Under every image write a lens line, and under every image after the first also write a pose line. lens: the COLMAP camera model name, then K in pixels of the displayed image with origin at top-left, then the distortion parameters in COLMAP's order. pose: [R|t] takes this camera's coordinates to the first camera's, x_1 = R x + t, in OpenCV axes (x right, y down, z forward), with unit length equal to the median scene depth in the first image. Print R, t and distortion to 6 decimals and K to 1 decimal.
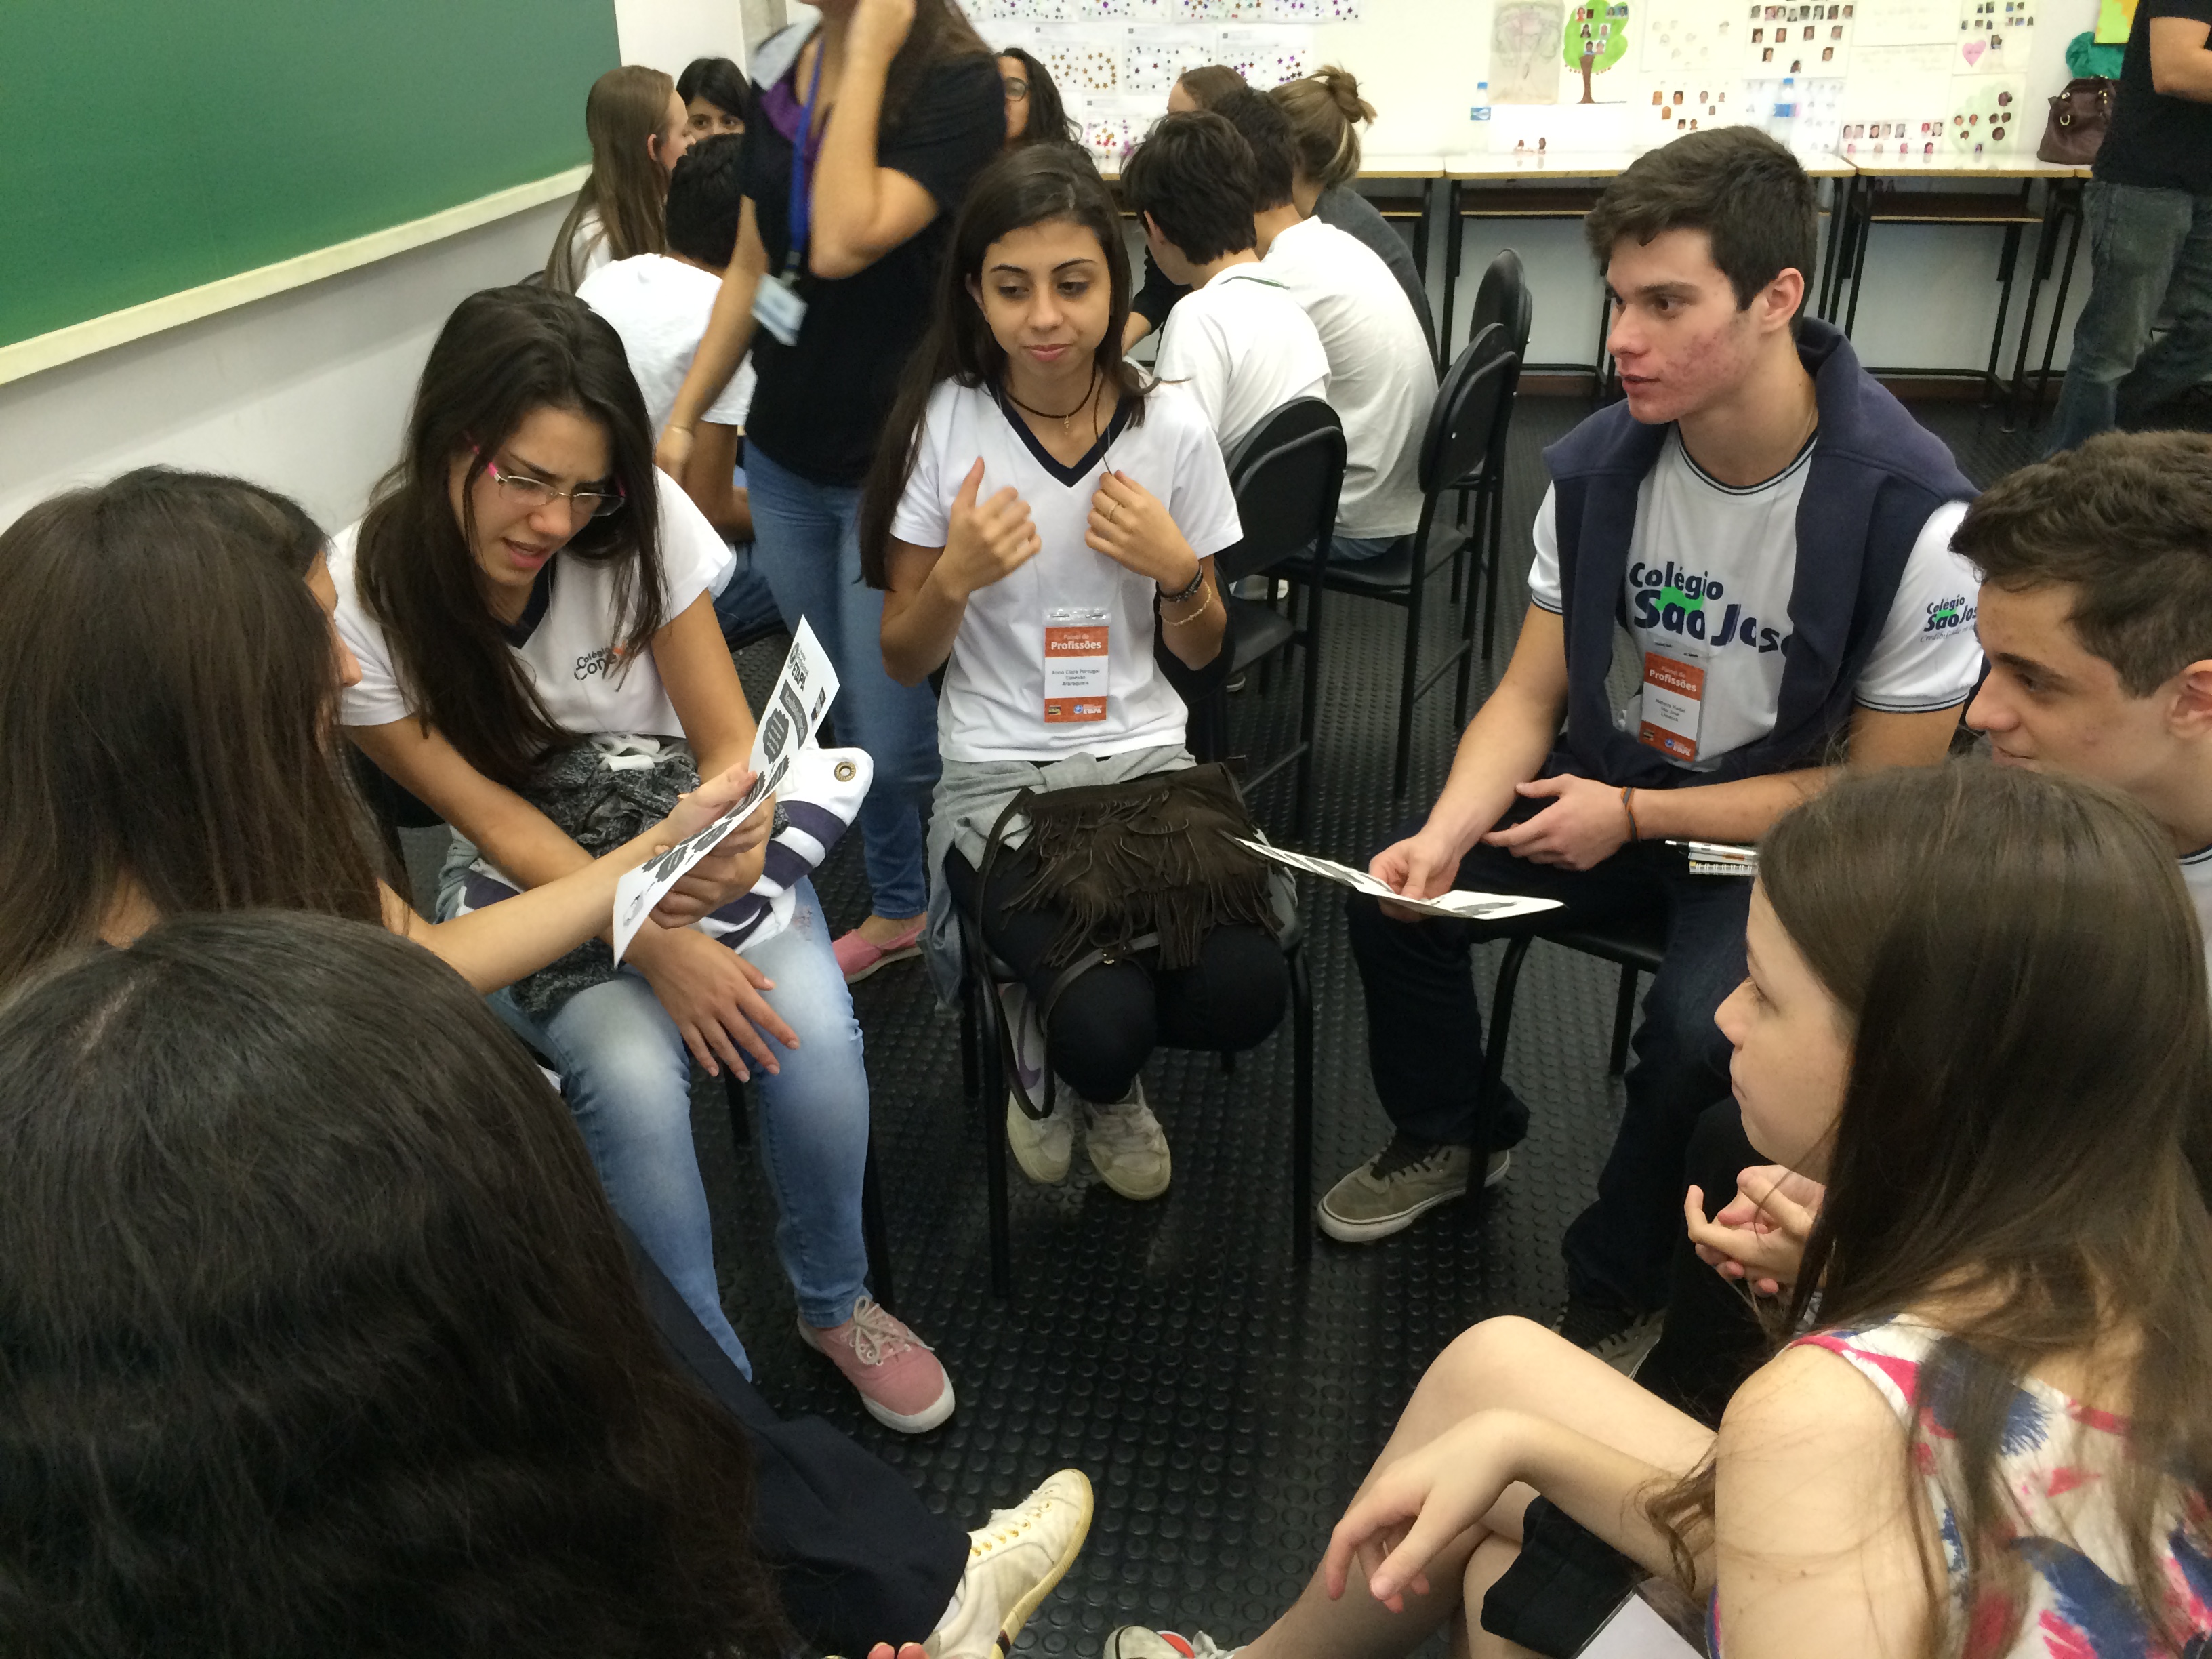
lens RADIAL K [[1909.1, 0, 1107.6], [0, 1909.1, 842.9], [0, 0, 1]] dist [0.063097, -0.096834]
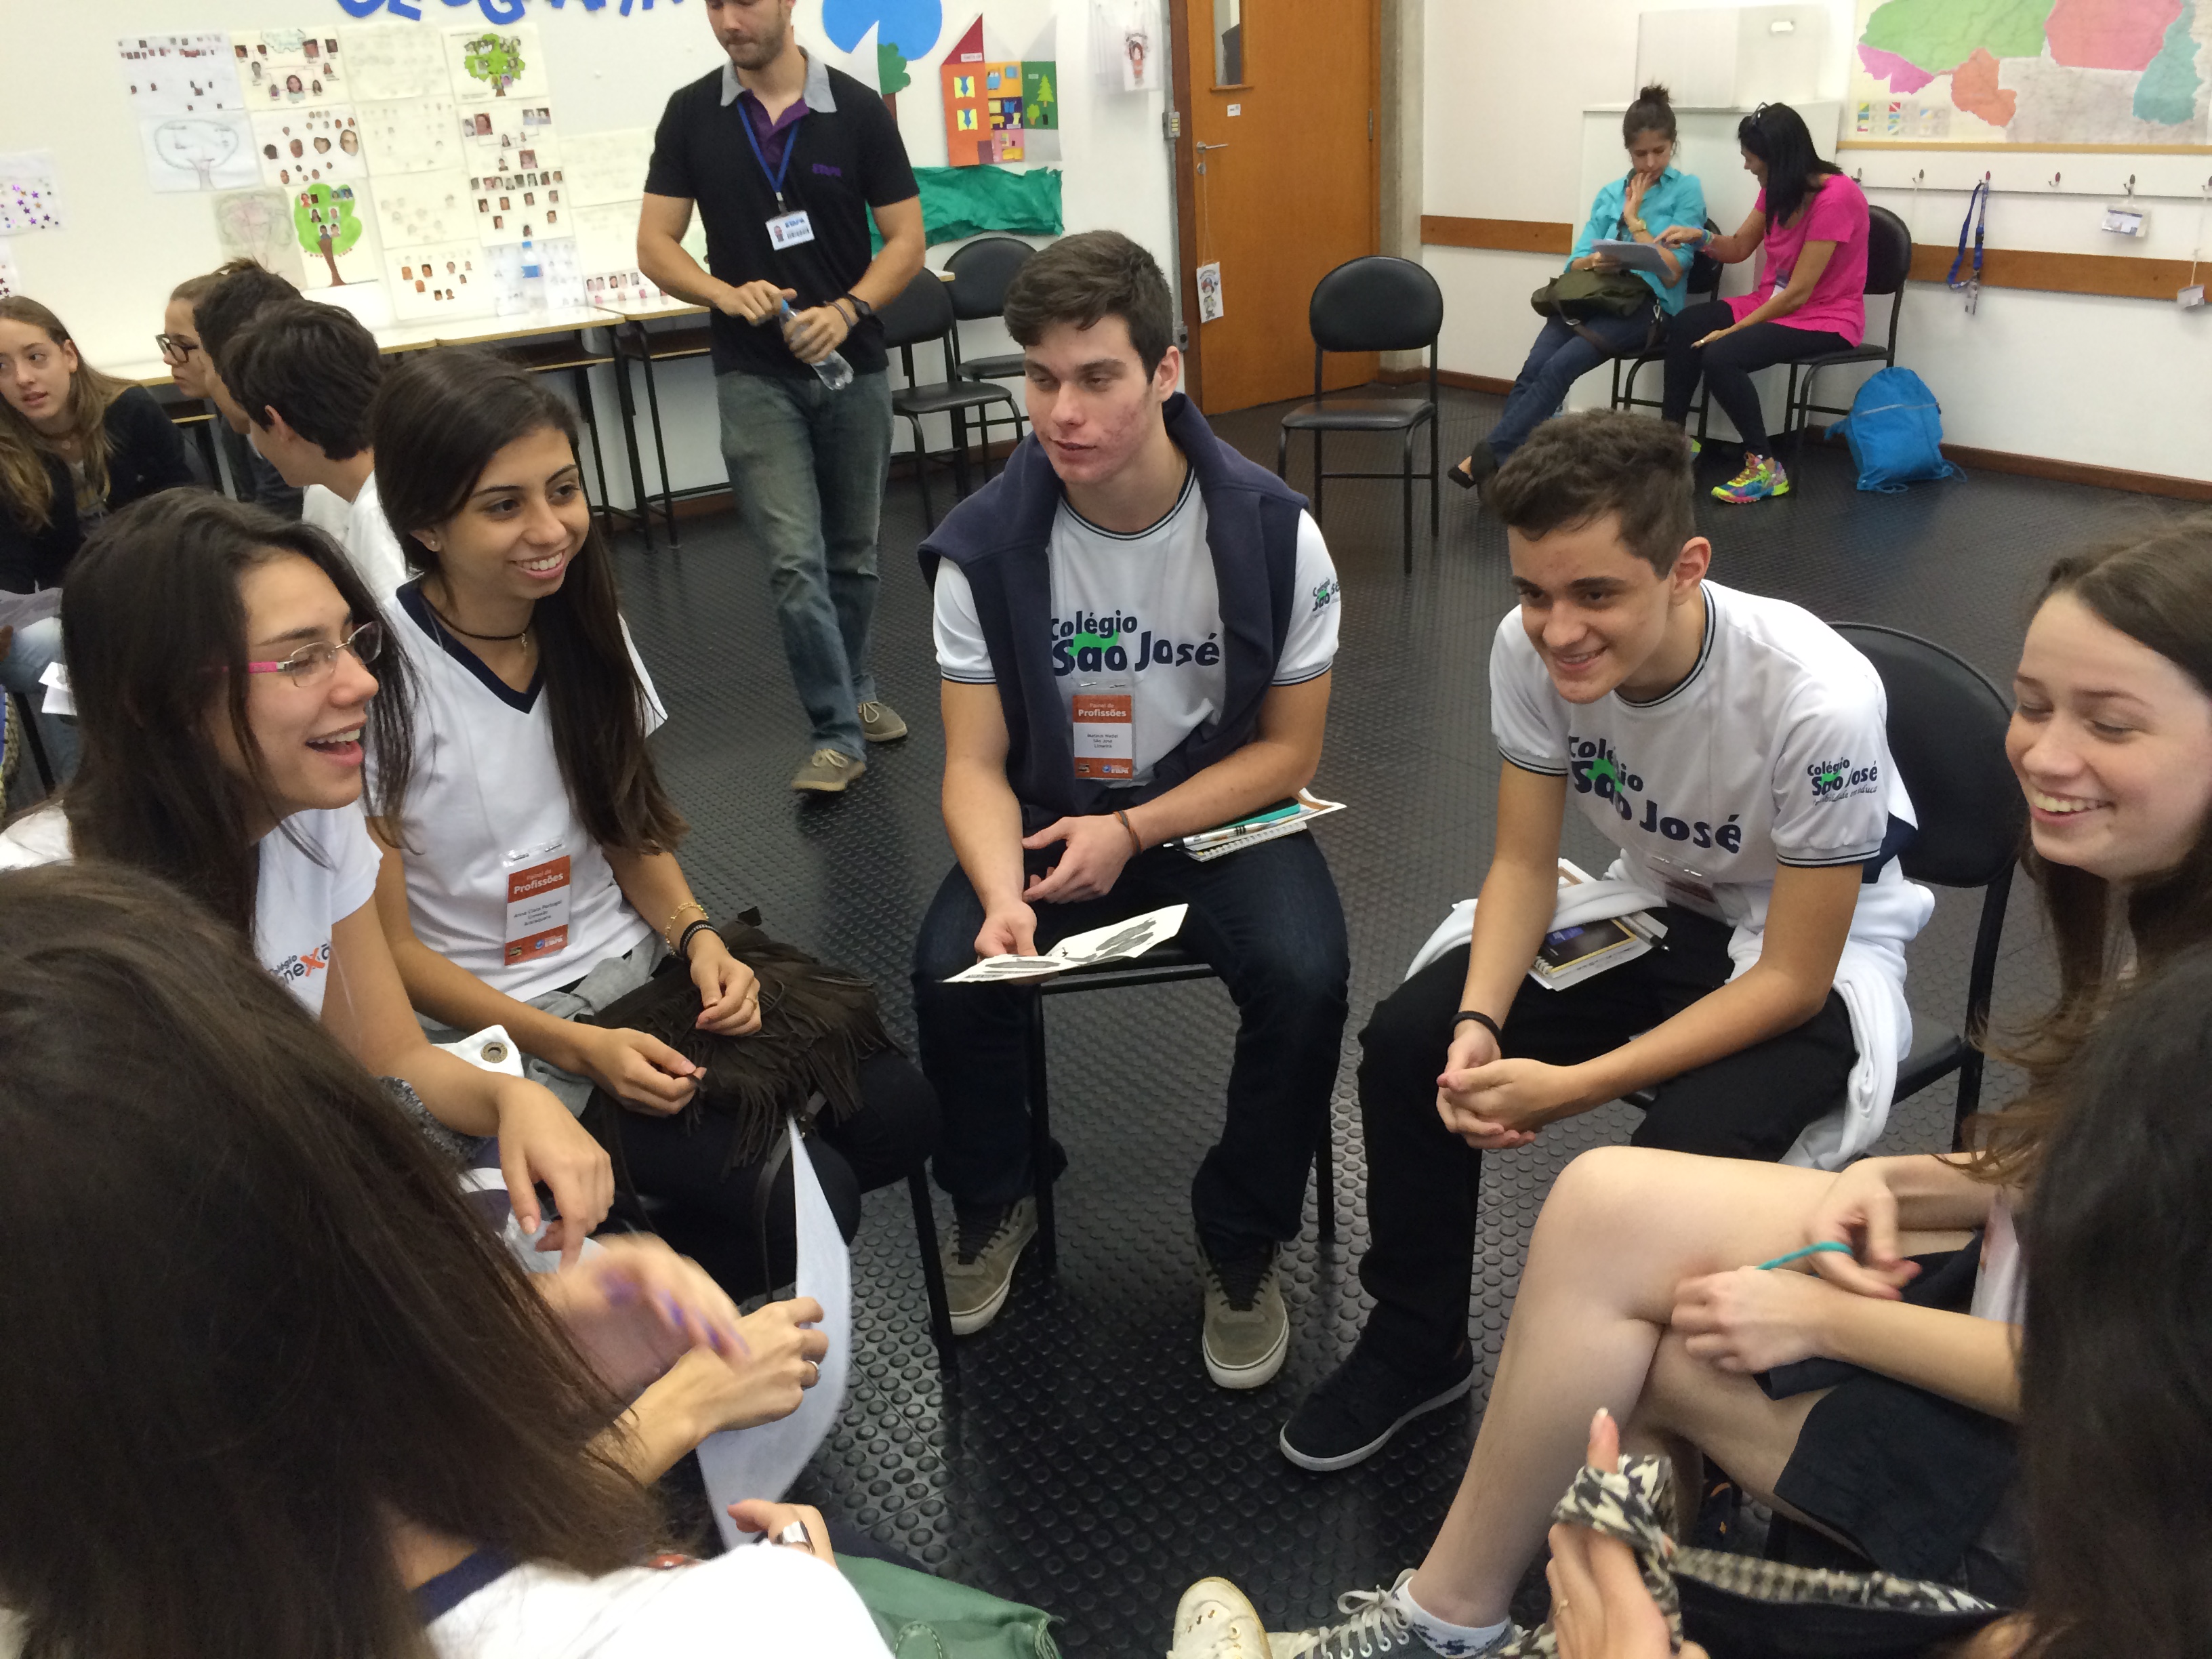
lens RADIAL K [[1909.1, 0, 1112.1], [0, 1909.1, 827.6], [0, 0, 1]] dist [0.063097, -0.096834]
pose [[0.747103, -0.282834, 0.601533, -0.395319], [0.335841, 0.941571, 0.025602, -0.048528], [-0.573627, 0.182892, 0.798437, 0.116864]]
